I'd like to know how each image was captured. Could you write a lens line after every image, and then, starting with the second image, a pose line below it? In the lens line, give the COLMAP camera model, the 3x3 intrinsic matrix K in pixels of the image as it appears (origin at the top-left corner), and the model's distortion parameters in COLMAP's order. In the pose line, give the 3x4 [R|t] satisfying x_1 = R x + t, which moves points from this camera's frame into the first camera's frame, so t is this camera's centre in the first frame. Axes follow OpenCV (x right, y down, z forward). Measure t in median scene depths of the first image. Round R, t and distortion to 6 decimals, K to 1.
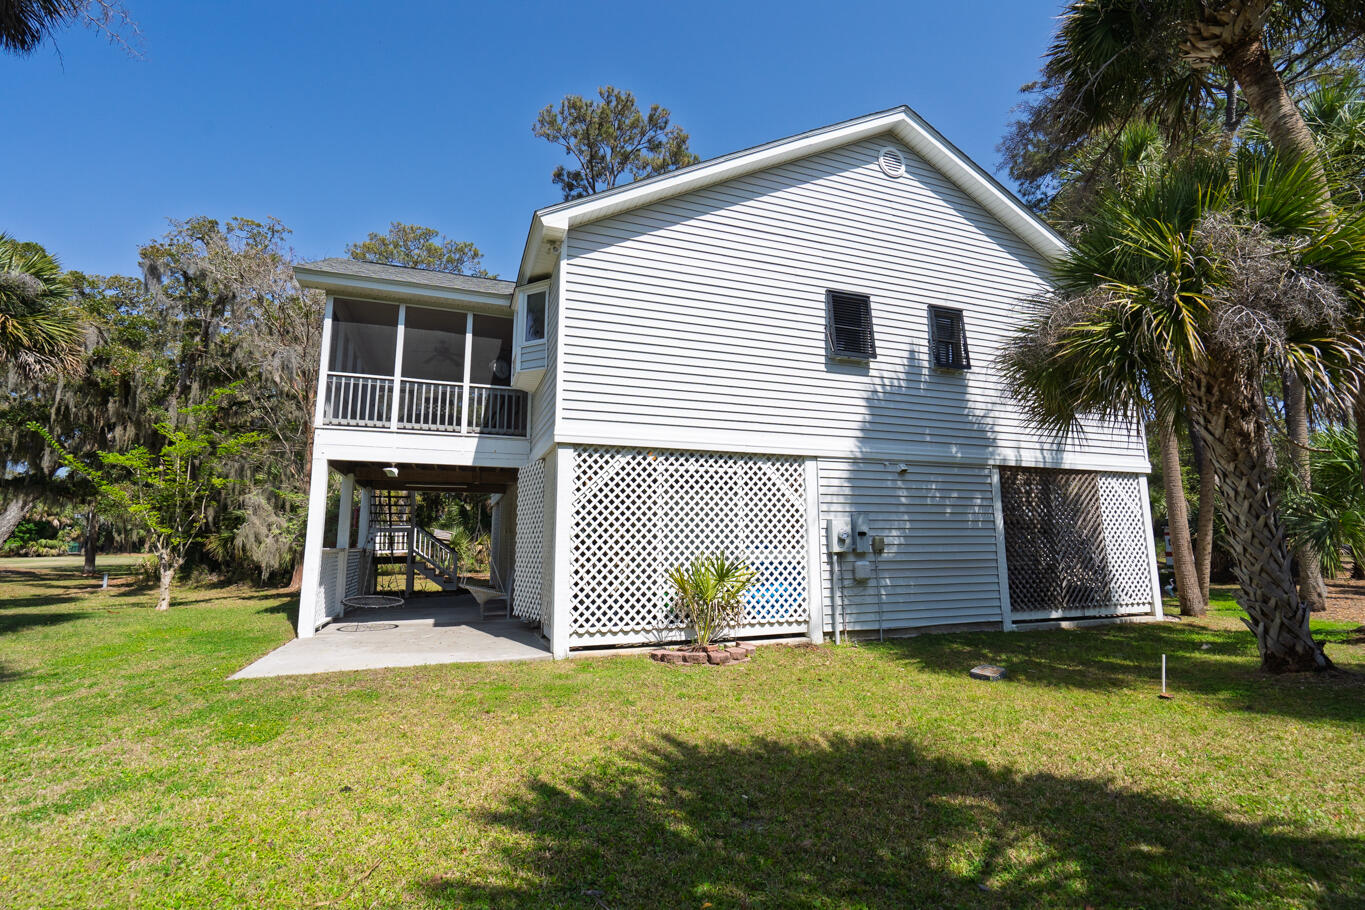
lens RADIAL K [[610.8, 0, 682.5], [0, 610.8, 455.0], [0, 0, 1]] dist [-0.010852, -0.000128]
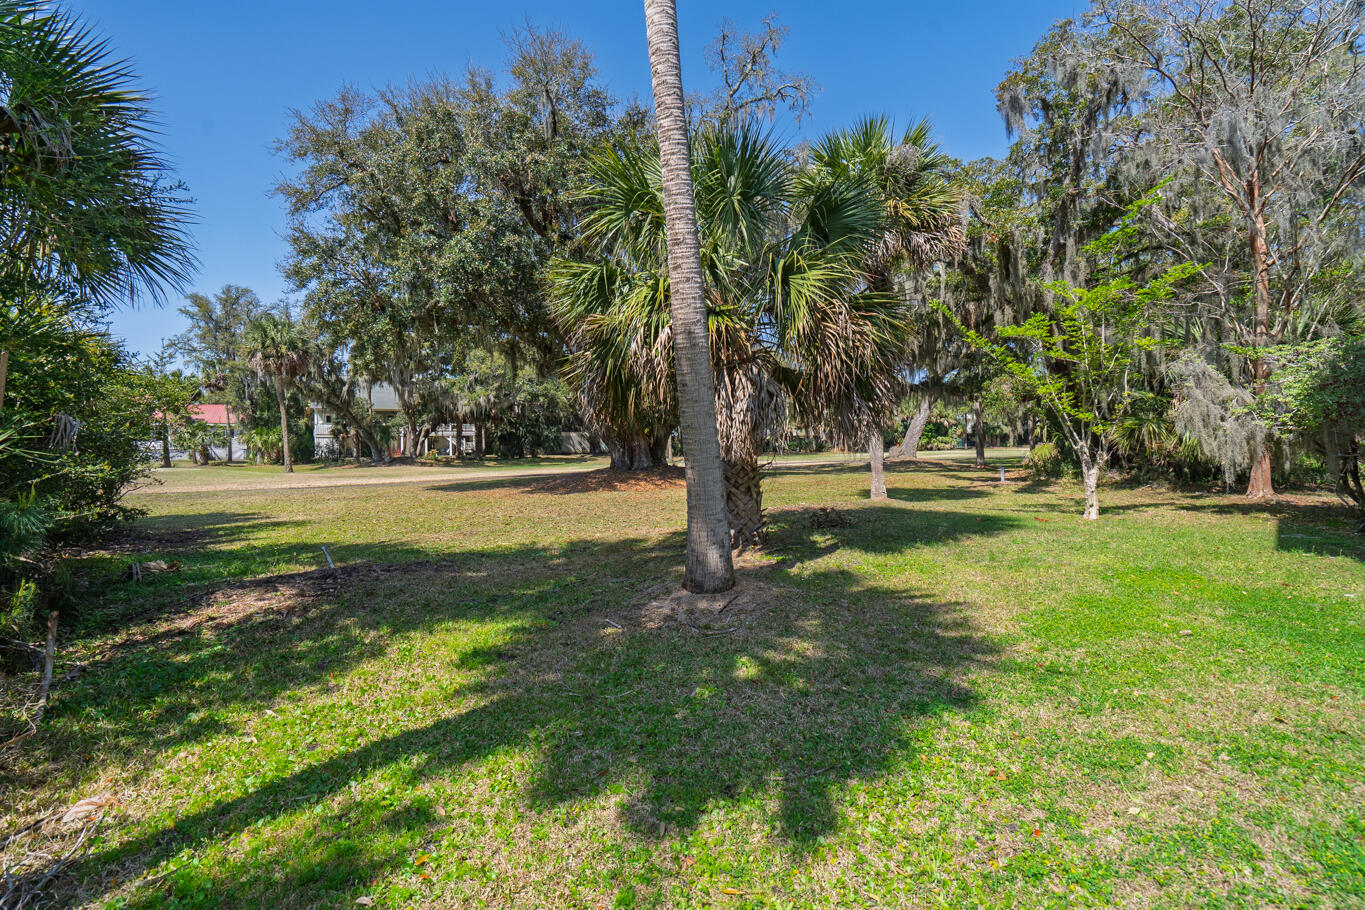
lens RADIAL K [[610.8, 0, 682.5], [0, 610.8, 455.0], [0, 0, 1]] dist [-0.010852, -0.000128]
pose [[0.356390, 0.007142, -0.934310, -0.222090], [0.156031, 0.985474, 0.067050, 0.030317], [0.921217, -0.169678, 0.350098, 0.184657]]
